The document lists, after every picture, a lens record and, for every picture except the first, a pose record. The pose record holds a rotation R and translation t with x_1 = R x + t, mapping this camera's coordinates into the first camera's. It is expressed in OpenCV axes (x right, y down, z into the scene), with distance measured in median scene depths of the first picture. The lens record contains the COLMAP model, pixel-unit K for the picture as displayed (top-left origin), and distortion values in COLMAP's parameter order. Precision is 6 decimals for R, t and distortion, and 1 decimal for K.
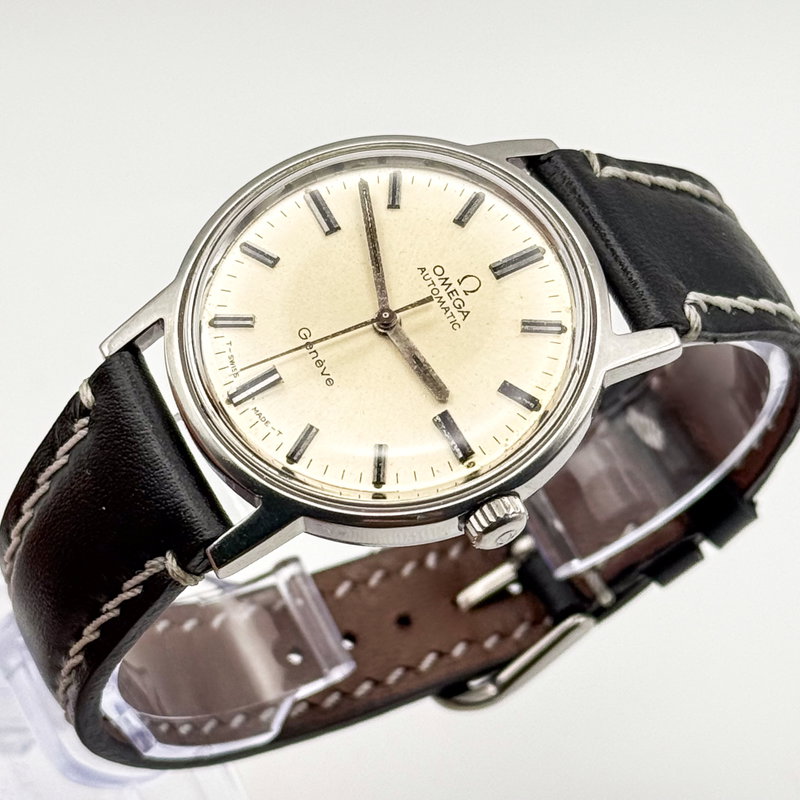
lens RADIAL K [[3046.5, 0, 400.0], [0, 3046.5, 400.0], [0, 0, 1]] dist [0.016959, 3.805464]
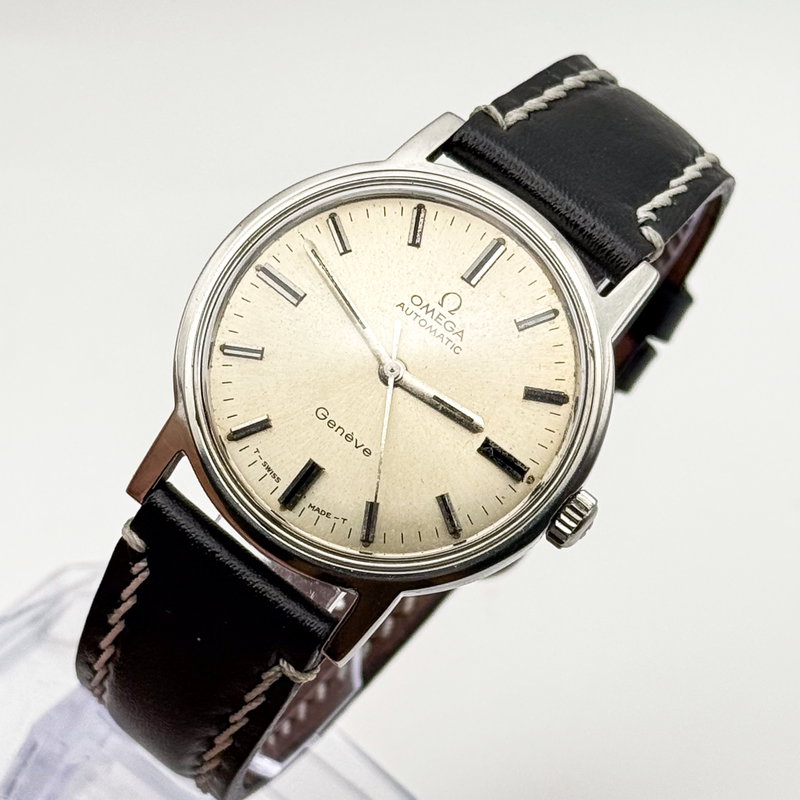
lens RADIAL K [[3046.5, 0, 400.0], [0, 3046.5, 400.0], [0, 0, 1]] dist [0.016959, 3.805464]
pose [[0.915242, -0.390487, 0.099256, -0.104536], [0.352823, 0.895727, 0.270534, -0.285561], [-0.194546, -0.212584, 0.957580, 0.027578]]
